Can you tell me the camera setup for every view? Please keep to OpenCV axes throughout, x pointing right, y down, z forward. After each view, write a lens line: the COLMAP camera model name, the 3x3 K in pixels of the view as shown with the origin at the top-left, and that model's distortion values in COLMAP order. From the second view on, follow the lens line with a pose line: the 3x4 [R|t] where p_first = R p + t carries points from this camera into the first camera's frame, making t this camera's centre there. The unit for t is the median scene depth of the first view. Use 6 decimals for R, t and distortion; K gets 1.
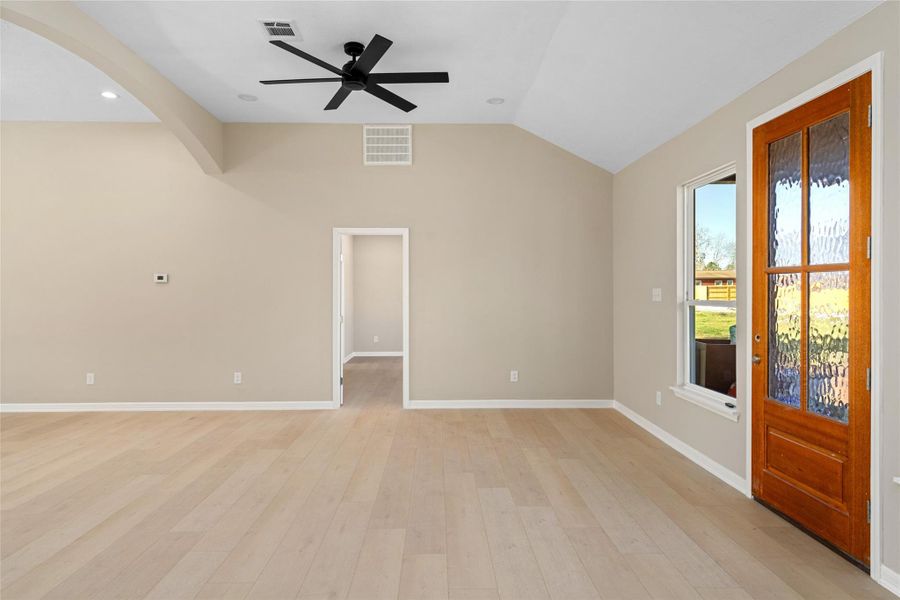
lens RADIAL K [[512.6, 0, 449.9], [0, 512.6, 295.1], [0, 0, 1]] dist [0.004461, -0.000573]
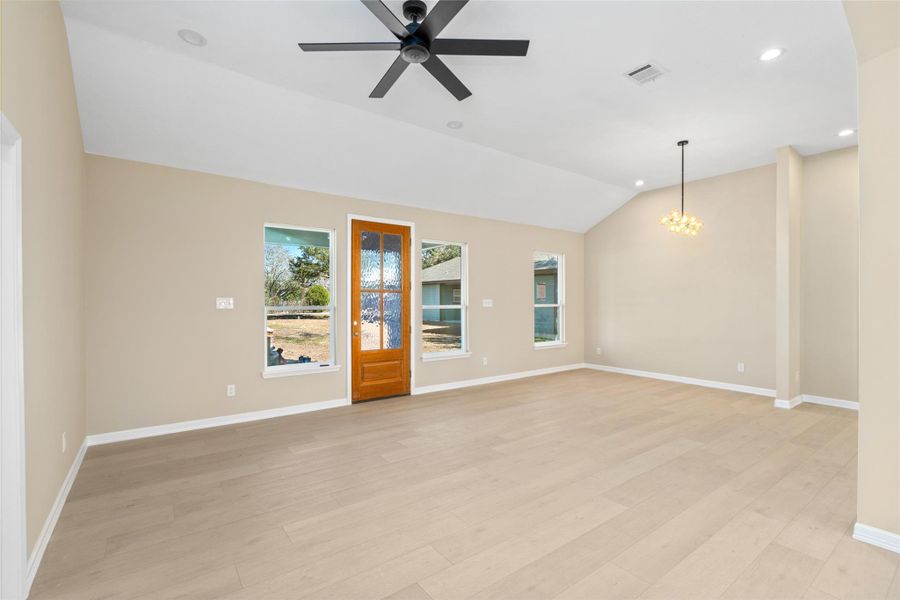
lens RADIAL K [[406.4, 0, 448.3], [0, 406.4, 302.2], [0, 0, 1]] dist [-0.000077, -0.000006]
pose [[-0.572463, -0.004846, 0.819917, -0.910581], [0.005277, 0.999940, 0.009594, -0.012242], [-0.819914, 0.009819, -0.572403, 1.586854]]
